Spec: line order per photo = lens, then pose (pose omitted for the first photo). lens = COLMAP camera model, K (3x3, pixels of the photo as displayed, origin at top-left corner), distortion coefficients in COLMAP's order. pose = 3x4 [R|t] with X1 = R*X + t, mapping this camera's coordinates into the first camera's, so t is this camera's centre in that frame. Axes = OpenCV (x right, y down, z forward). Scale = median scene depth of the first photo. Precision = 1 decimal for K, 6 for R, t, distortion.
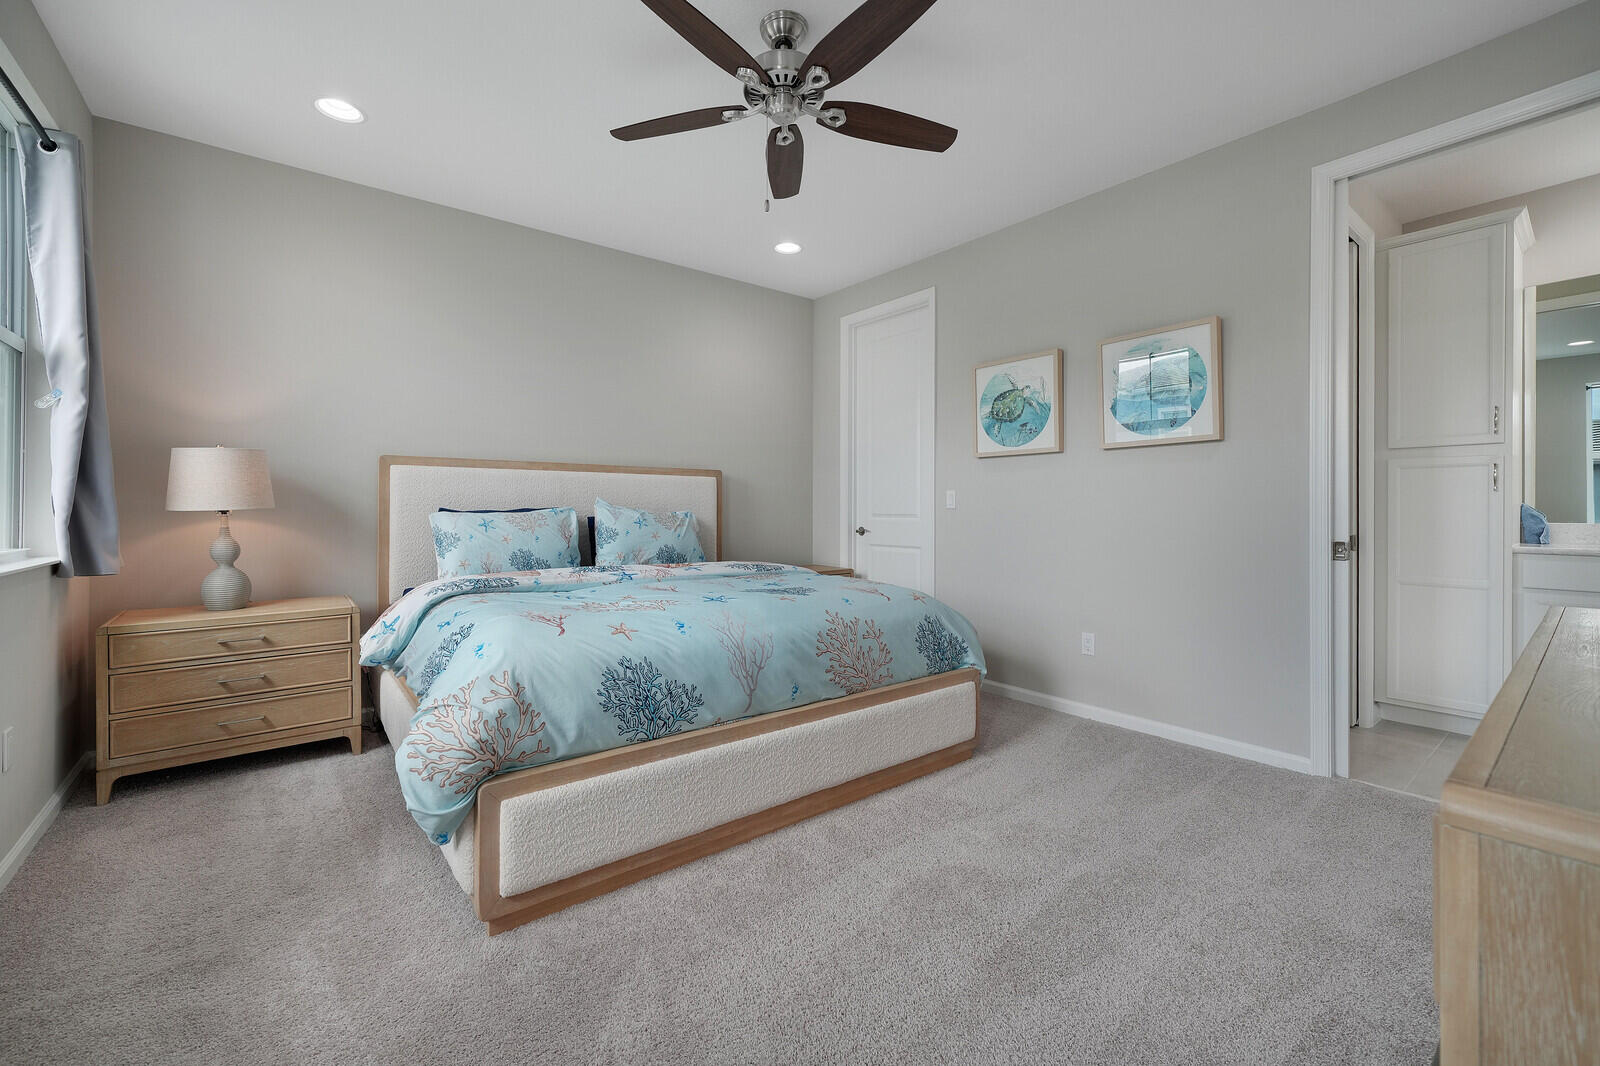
lens RADIAL K [[670.4, 0, 793.2], [0, 670.4, 514.9], [0, 0, 1]] dist [-0.001062, 0.000024]
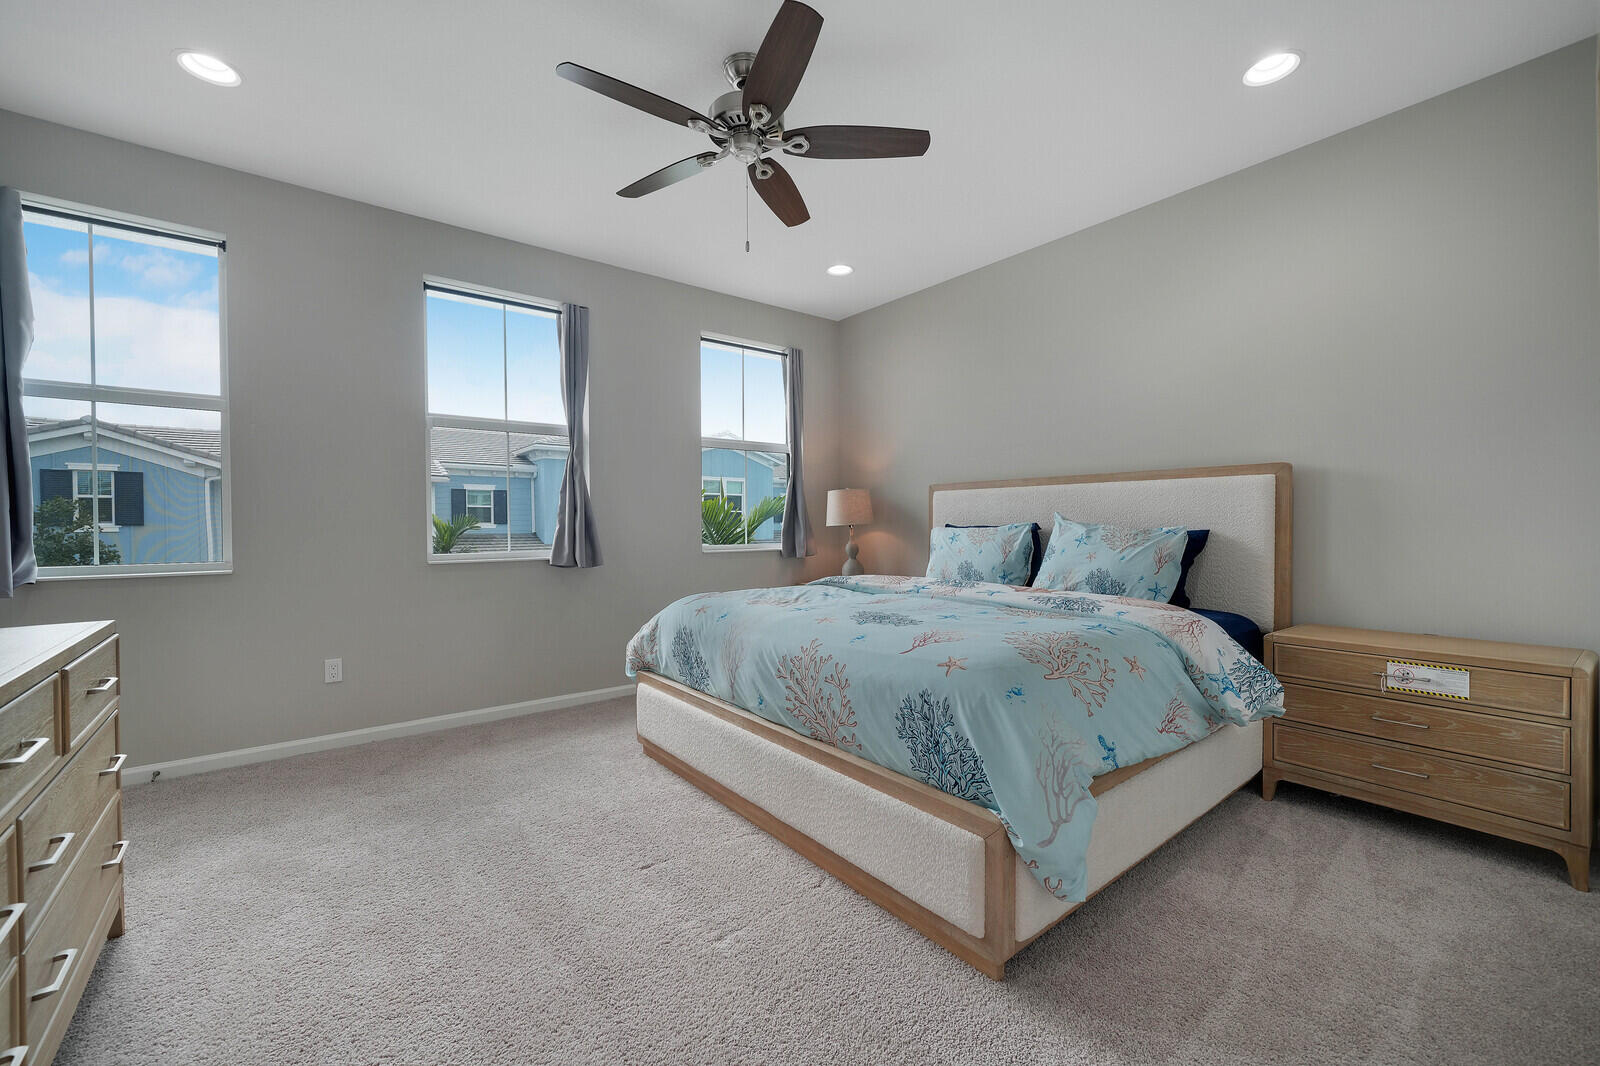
lens RADIAL K [[655.4, 0, 796.8], [0, 655.4, 542.7], [0, 0, 1]] dist [-0.000826, -0.000245]
pose [[-0.016972, 0.028309, -0.999455, 0.891319], [-0.004627, 0.999586, 0.028392, -0.010779], [0.999845, 0.005106, -0.016834, 0.950488]]
